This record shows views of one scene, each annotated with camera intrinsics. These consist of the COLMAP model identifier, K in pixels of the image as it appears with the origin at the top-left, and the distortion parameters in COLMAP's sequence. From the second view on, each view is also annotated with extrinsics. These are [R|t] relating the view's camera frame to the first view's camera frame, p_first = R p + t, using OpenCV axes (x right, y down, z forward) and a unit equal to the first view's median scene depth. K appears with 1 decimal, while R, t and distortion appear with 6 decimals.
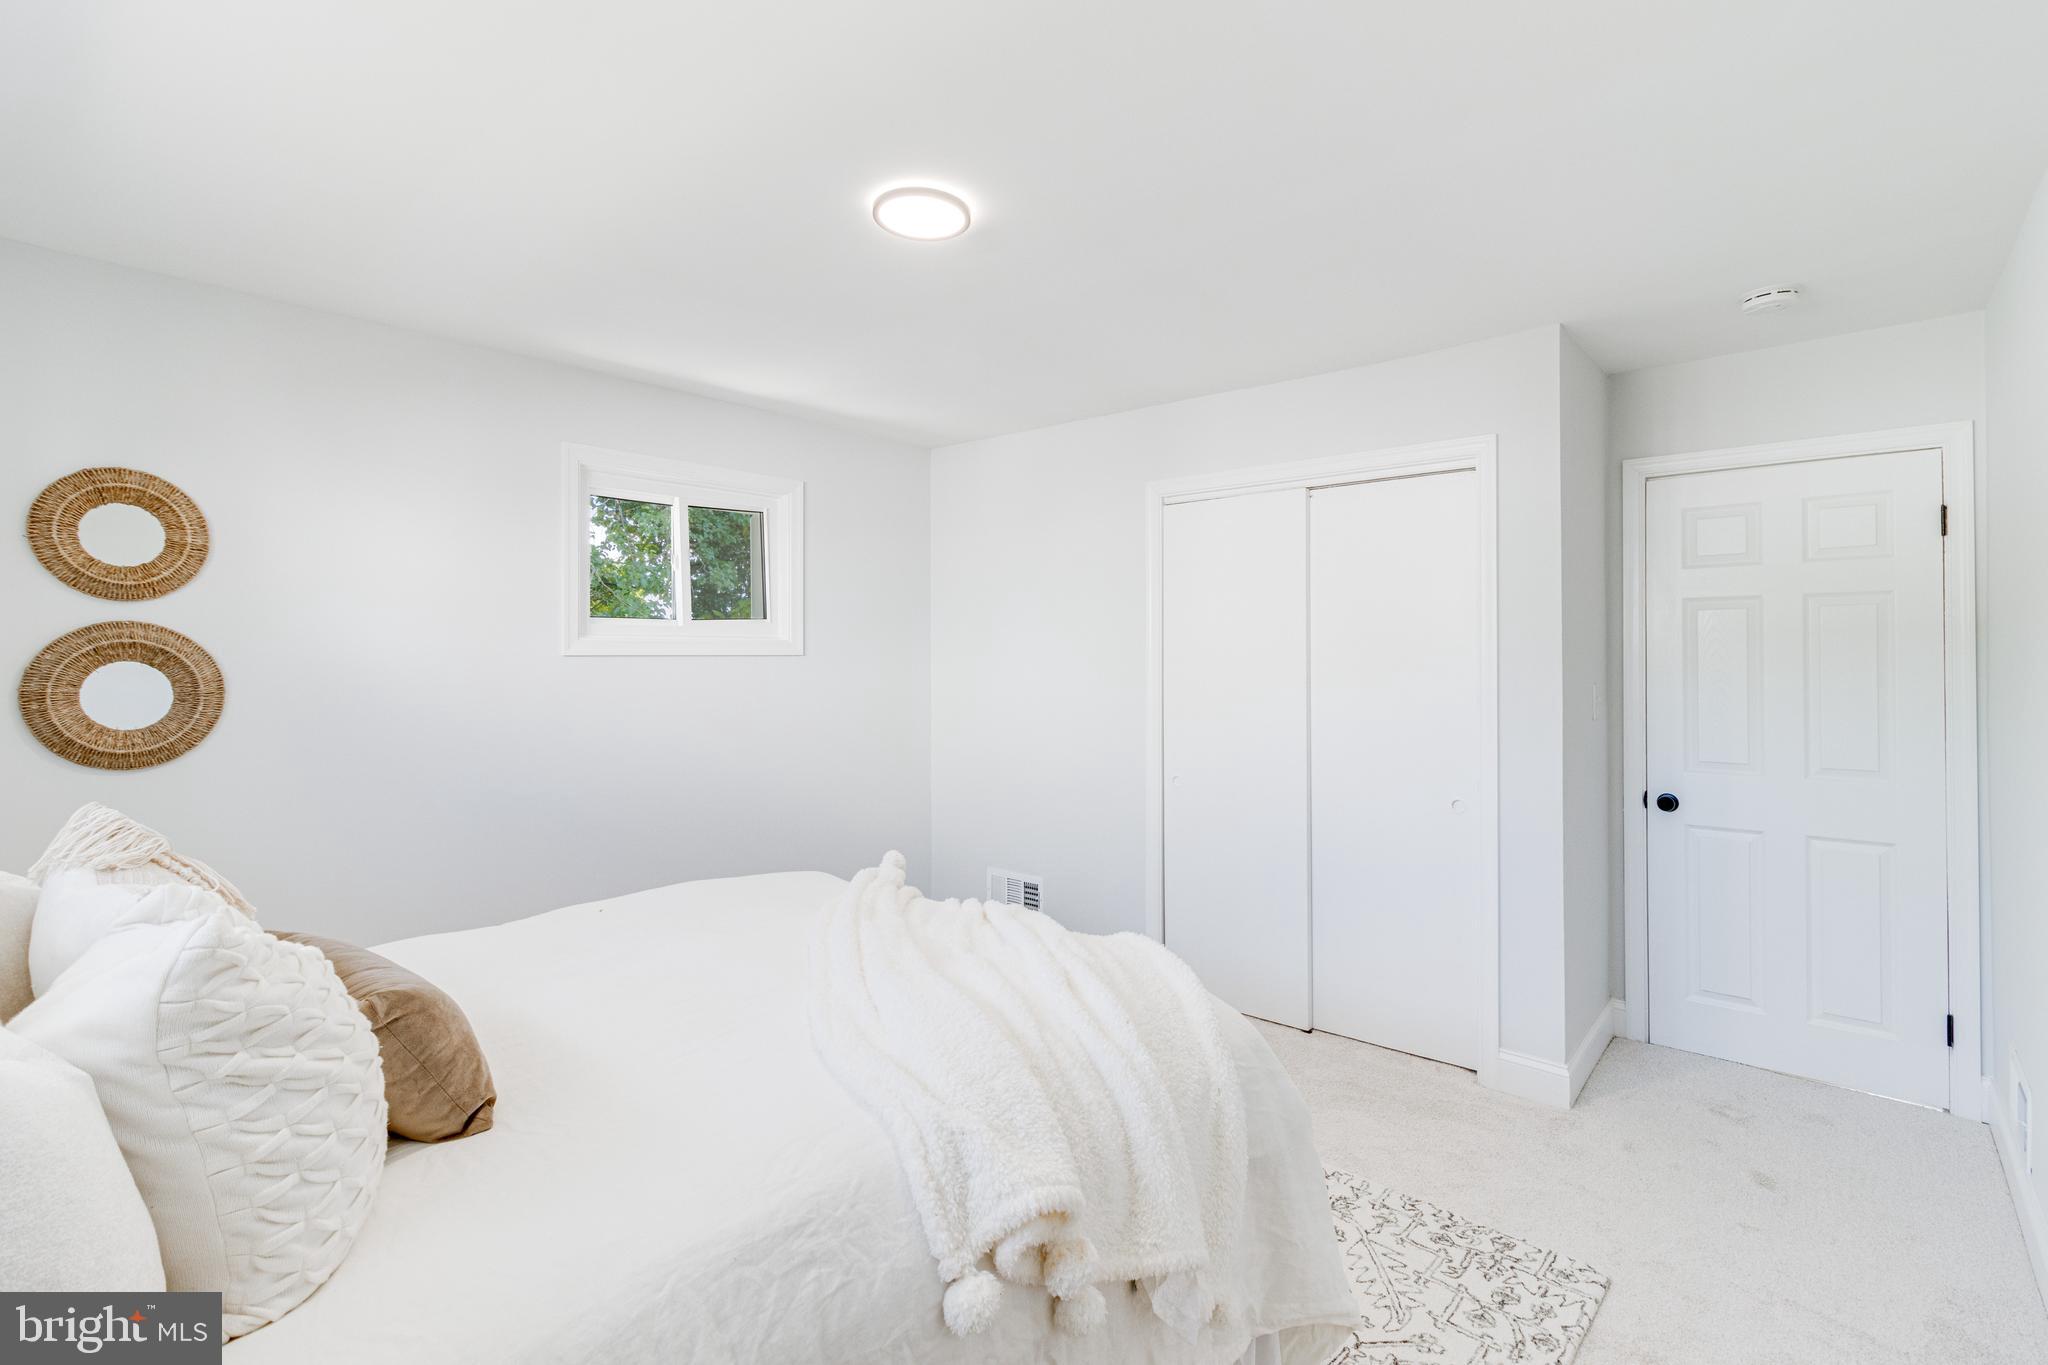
lens RADIAL K [[942.3, 0, 1026.5], [0, 942.3, 653.2], [0, 0, 1]] dist [0.001126, -0.000122]
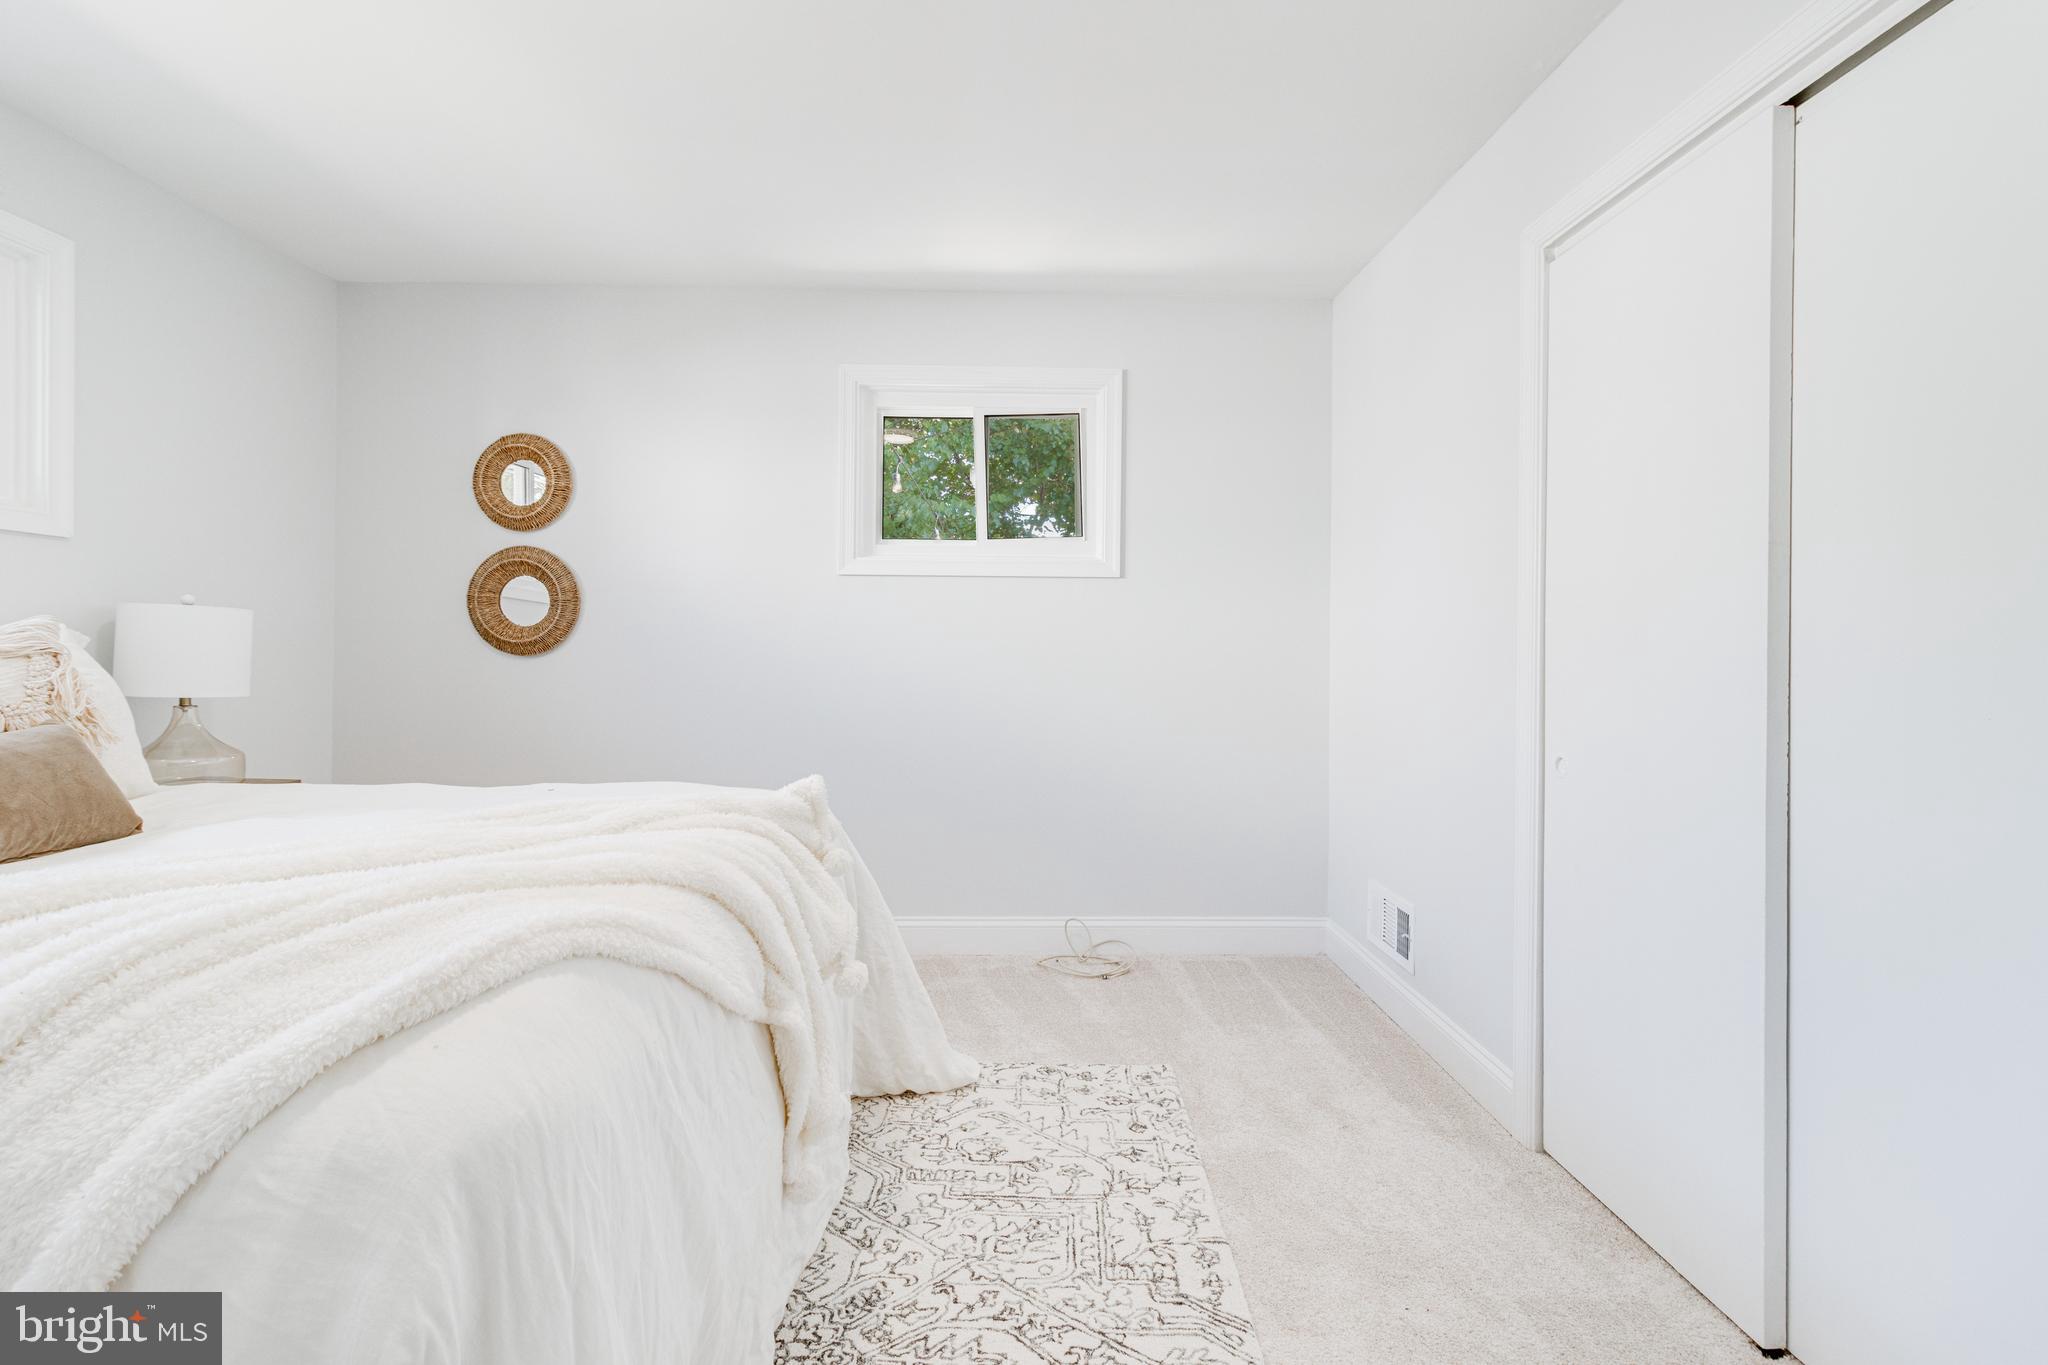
lens RADIAL K [[942.3, 0, 1026.5], [0, 942.3, 653.2], [0, 0, 1]] dist [0.001126, -0.000122]
pose [[0.668063, 0.009807, -0.744040, 0.529865], [-0.007733, 0.999951, 0.006237, 0.103615], [0.744065, 0.001587, 0.668106, 0.614284]]
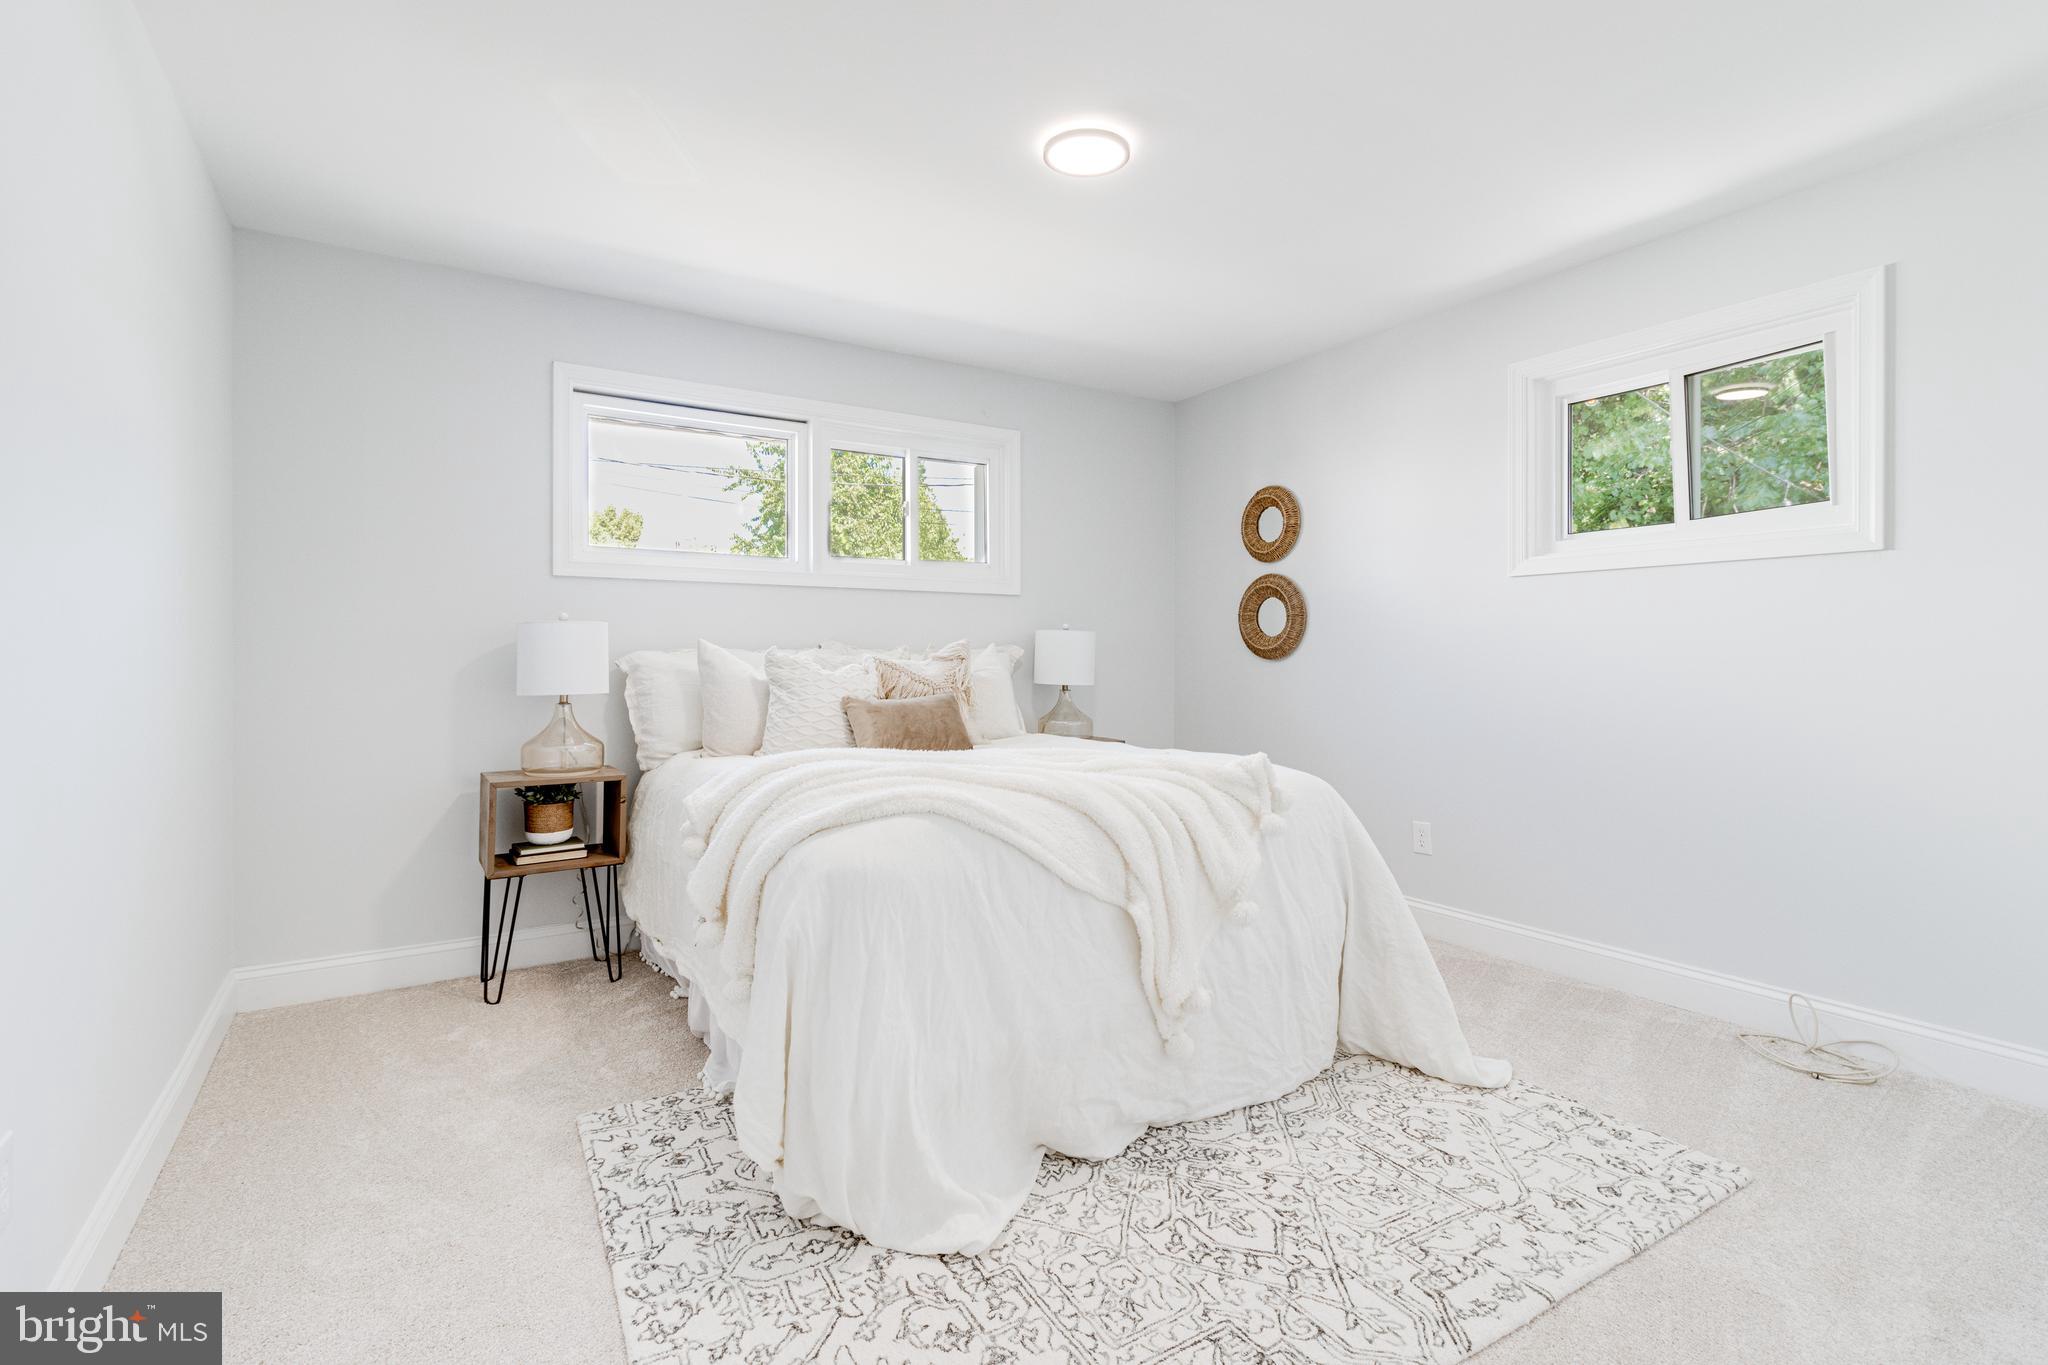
lens RADIAL K [[942.3, 0, 1026.5], [0, 942.3, 653.2], [0, 0, 1]] dist [0.001126, -0.000122]
pose [[-0.284293, 0.001488, -0.958736, 0.819119], [0.004960, 0.999988, 0.000081, 0.106721], [0.958725, -0.004733, -0.284297, 1.032712]]
